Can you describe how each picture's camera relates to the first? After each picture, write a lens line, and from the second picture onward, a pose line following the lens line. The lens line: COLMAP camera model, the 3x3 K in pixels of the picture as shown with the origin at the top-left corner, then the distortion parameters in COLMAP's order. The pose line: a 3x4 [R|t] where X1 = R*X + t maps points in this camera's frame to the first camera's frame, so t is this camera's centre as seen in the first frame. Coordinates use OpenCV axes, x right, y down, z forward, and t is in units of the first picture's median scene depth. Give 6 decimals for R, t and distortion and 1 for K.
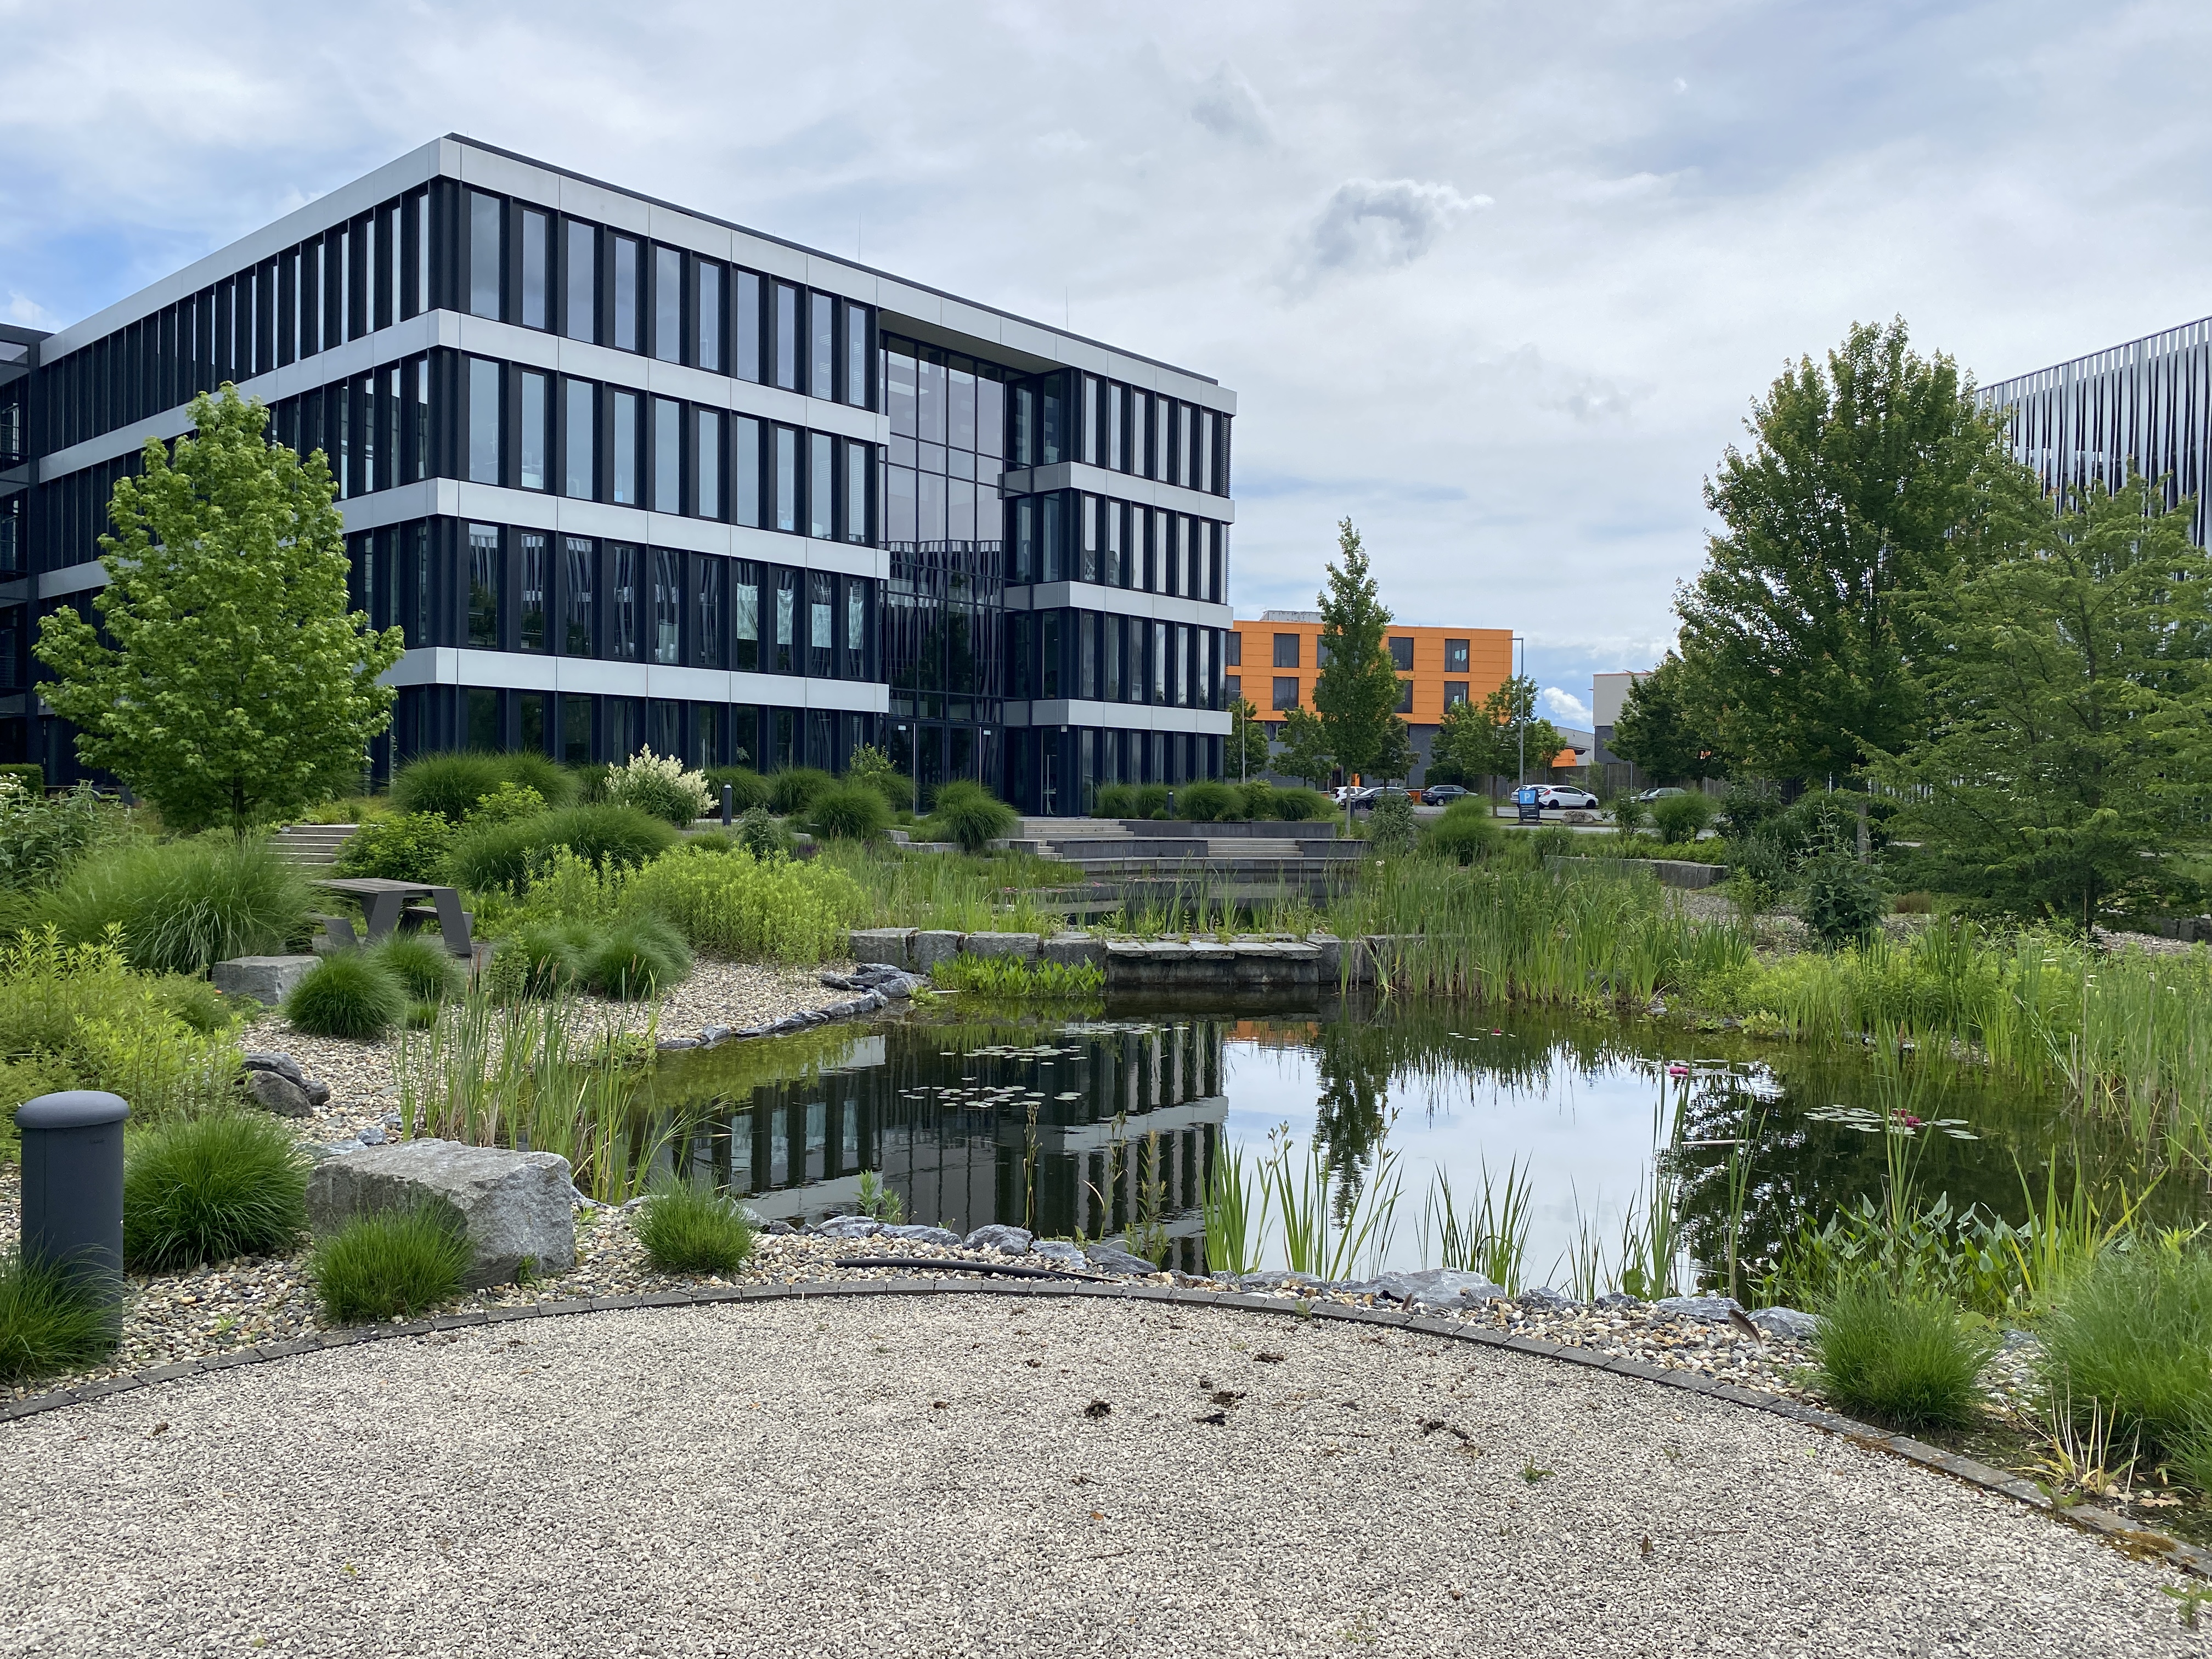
lens RADIAL K [[1694.2, 0, 1106.0], [0, 1694.2, 829.5], [0, 0, 1]] dist [0.033602, -0.017965]
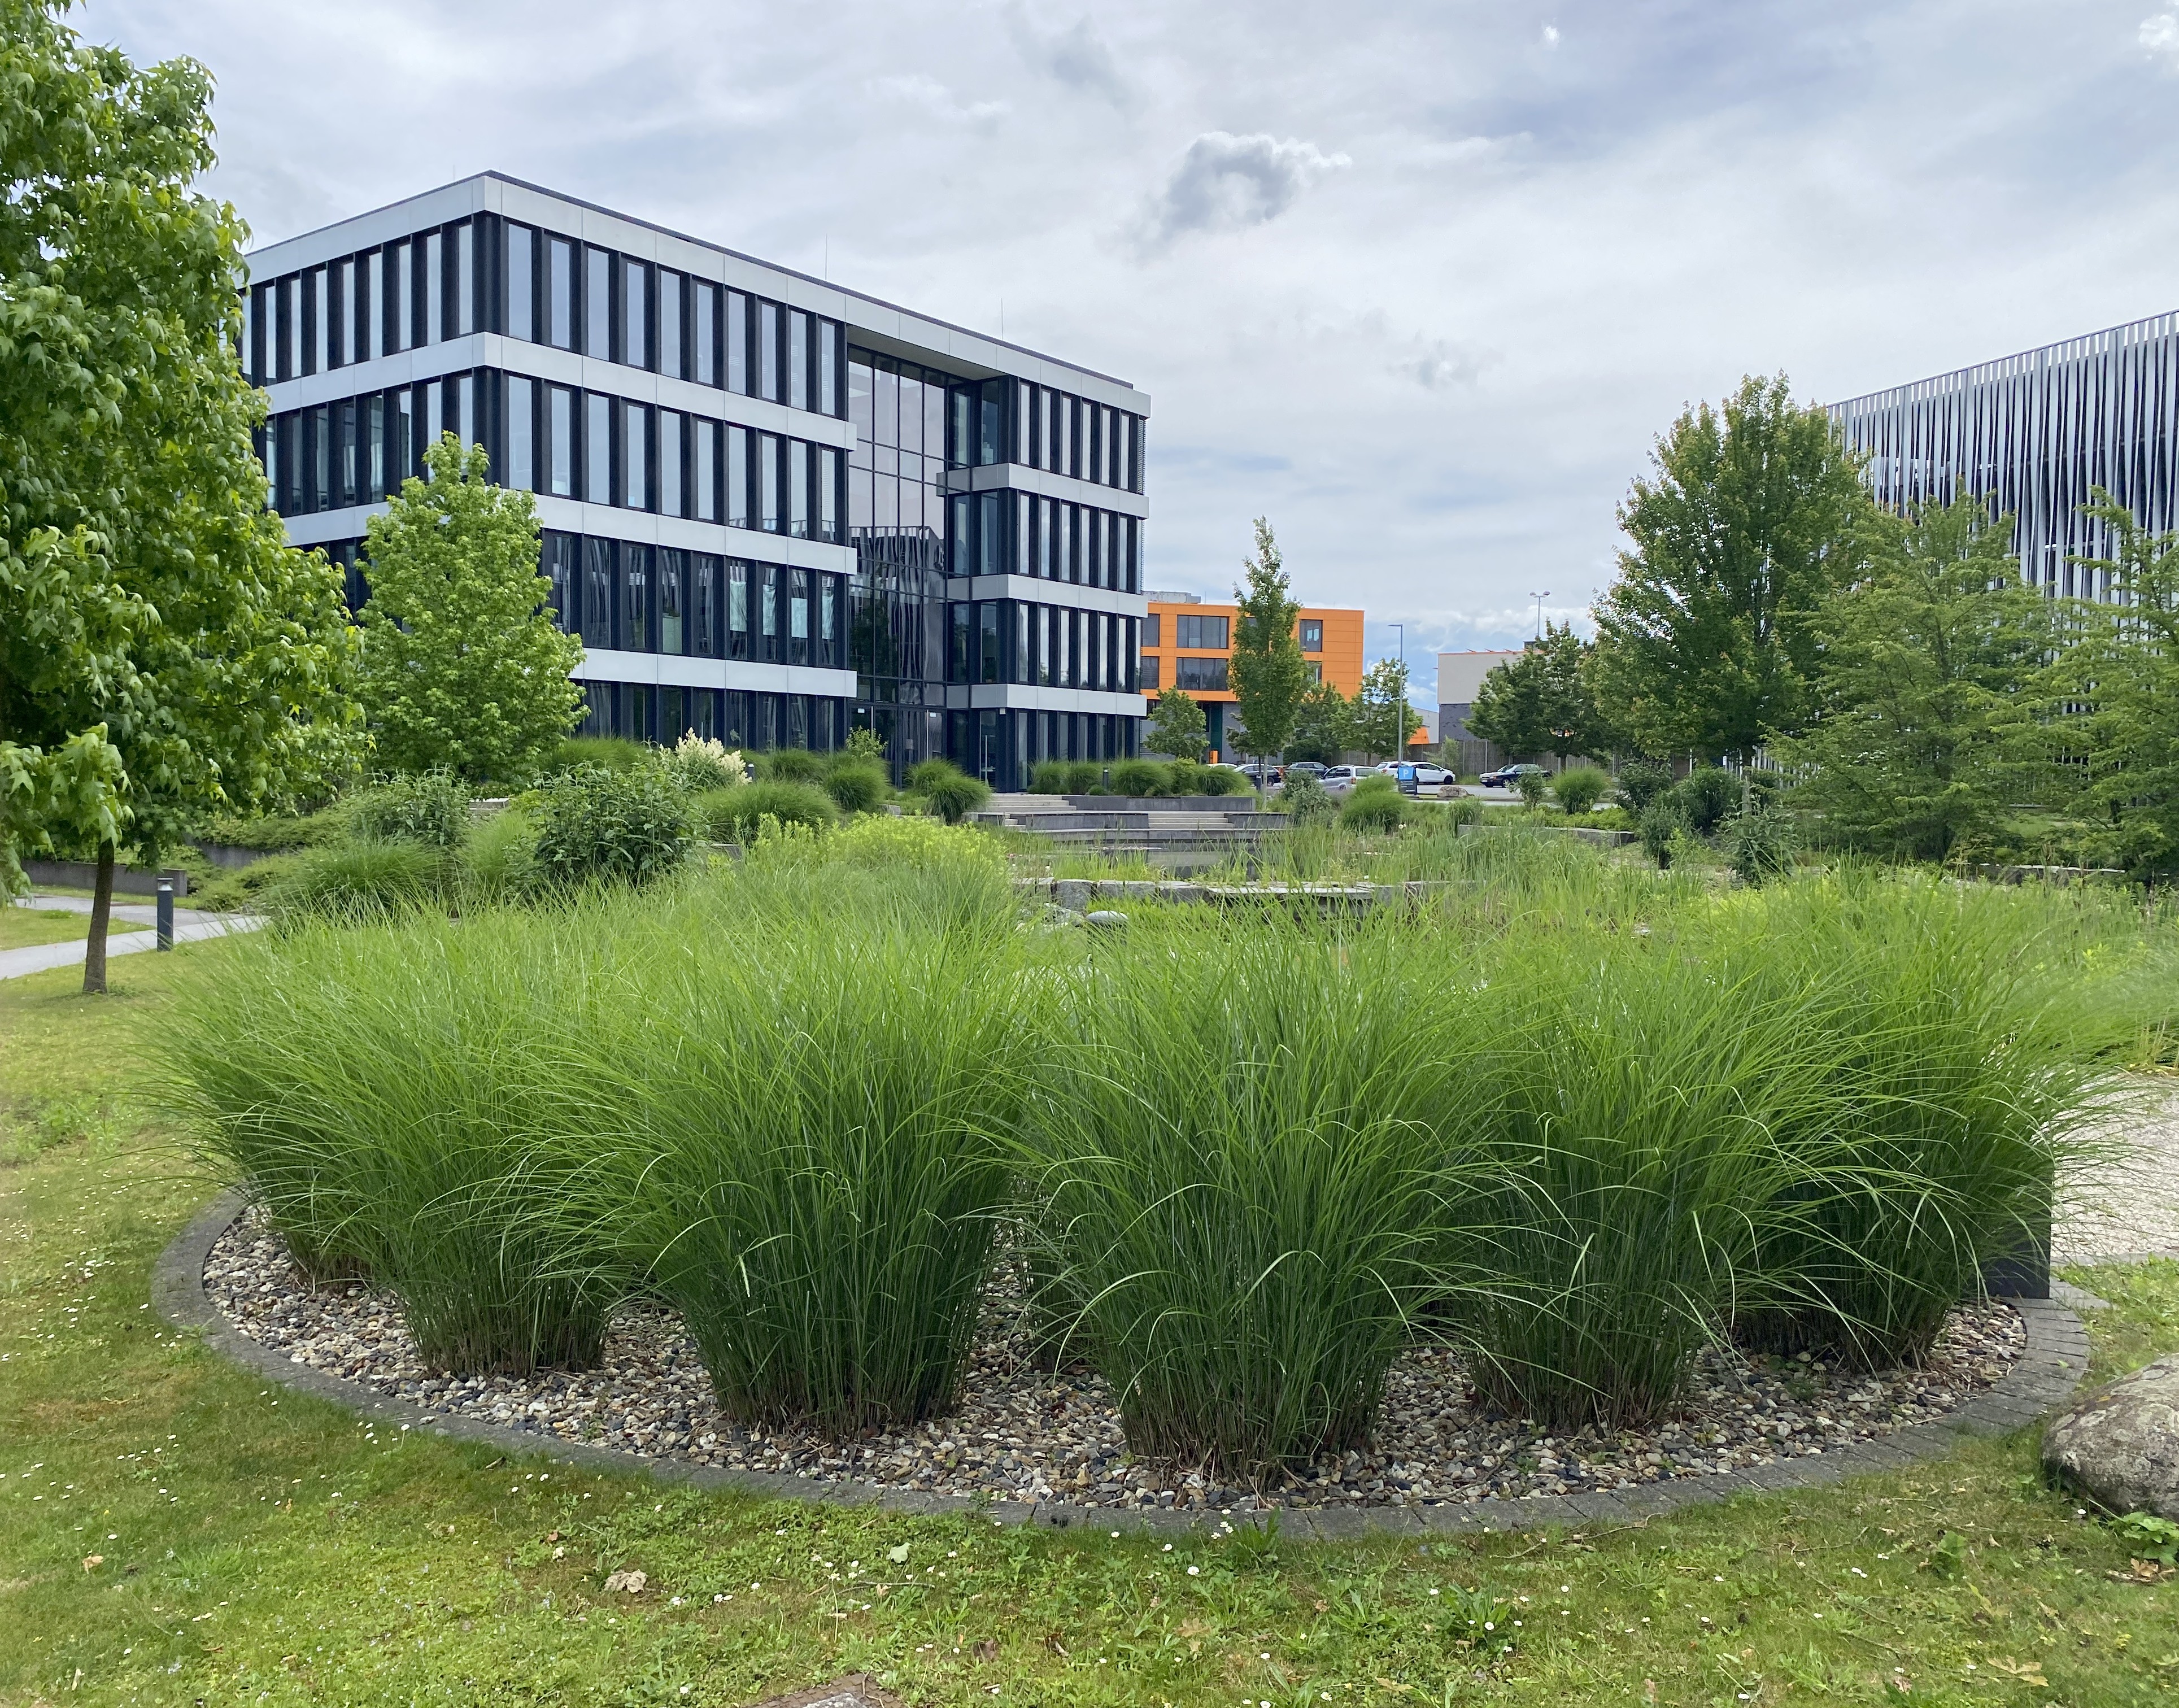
lens RADIAL K [[1741.8, 0, 1036.9], [0, 1741.8, 844.7], [0, 0, 1]] dist [0.049051, 0.004631]
pose [[0.997882, -0.004499, 0.064892, -0.084995], [0.003096, 0.999760, 0.021704, 0.001864], [-0.064974, -0.021457, 0.997656, -0.126407]]
